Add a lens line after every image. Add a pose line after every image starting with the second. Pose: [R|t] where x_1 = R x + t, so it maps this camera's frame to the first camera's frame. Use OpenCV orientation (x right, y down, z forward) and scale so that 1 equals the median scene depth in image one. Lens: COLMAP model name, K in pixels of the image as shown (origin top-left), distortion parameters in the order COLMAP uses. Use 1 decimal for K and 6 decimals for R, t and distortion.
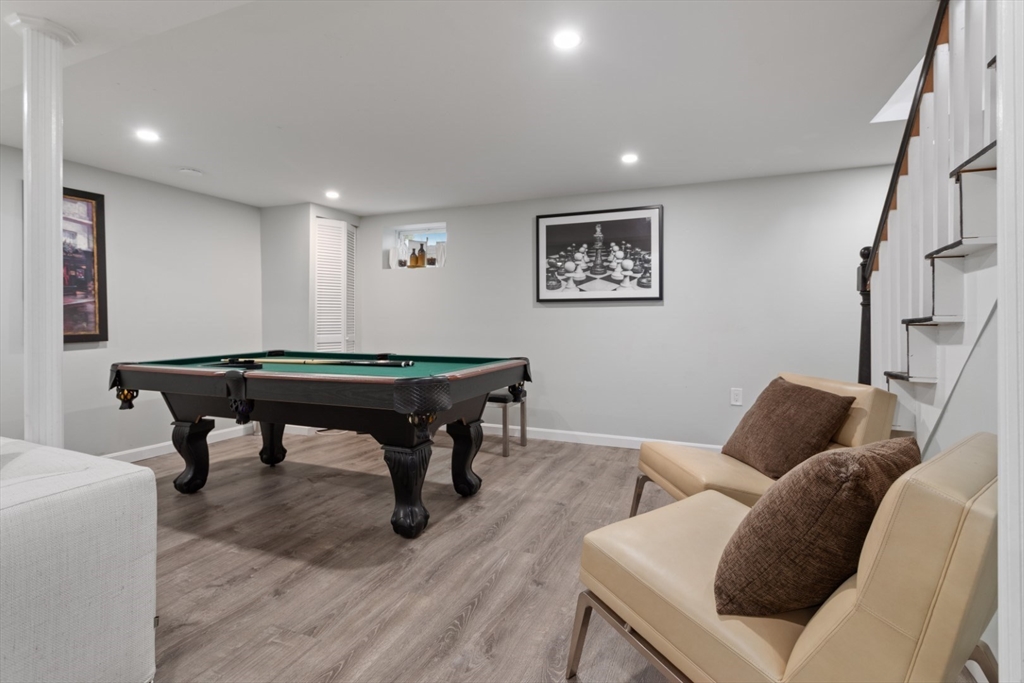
lens RADIAL K [[486.6, 0, 513.3], [0, 486.6, 314.4], [0, 0, 1]] dist [0.000619, 0.000880]
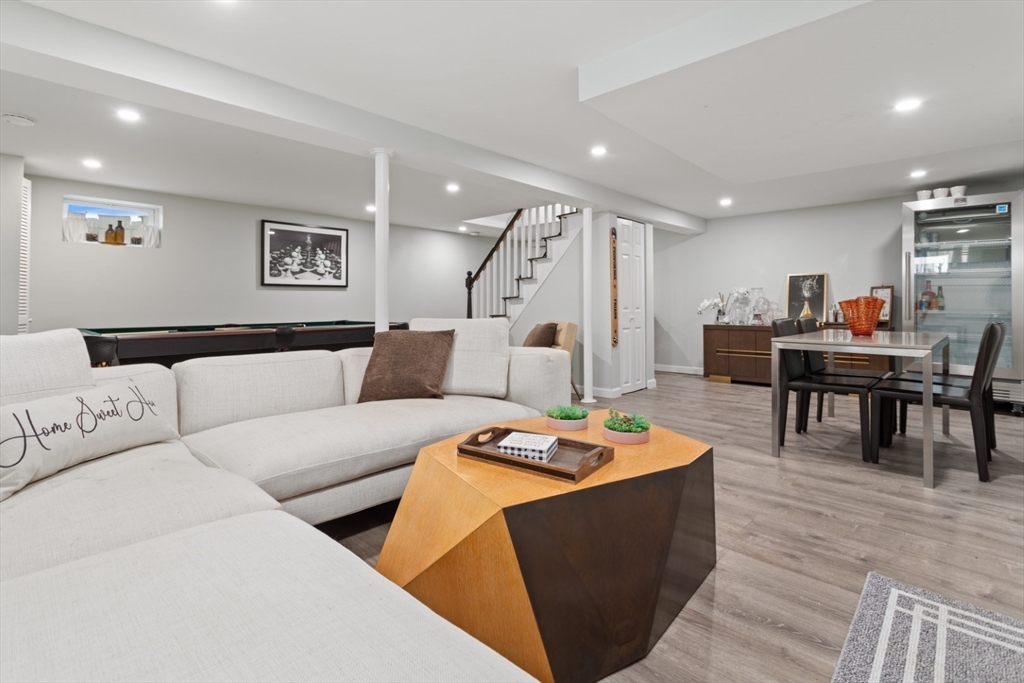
lens RADIAL K [[492.0, 0, 515.1], [0, 492.0, 301.5], [0, 0, 1]] dist [0.002329, 0.000135]
pose [[0.341333, 0.005912, 0.939924, -1.000395], [0.000427, 0.999979, -0.006445, 0.027124], [-0.939942, 0.002602, 0.341324, -0.089888]]
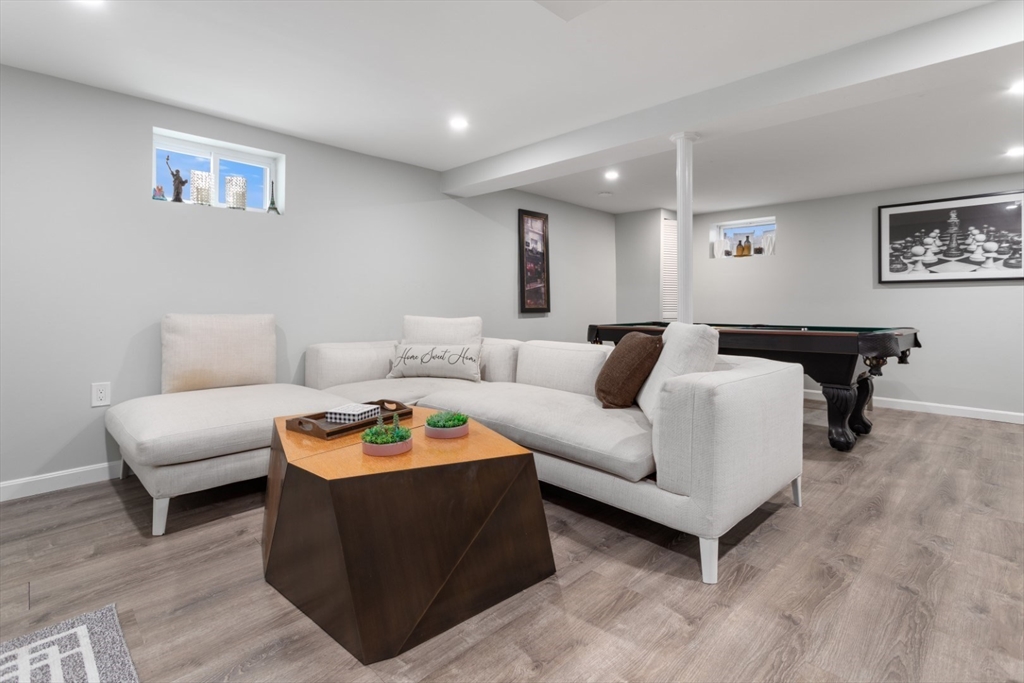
lens RADIAL K [[492.0, 0, 515.1], [0, 492.0, 301.5], [0, 0, 1]] dist [0.002329, 0.000135]
pose [[0.928115, 0.001255, -0.372292, -0.316251], [-0.003354, 0.999982, -0.004991, 0.024752], [0.372279, 0.005881, 0.928102, -0.368246]]
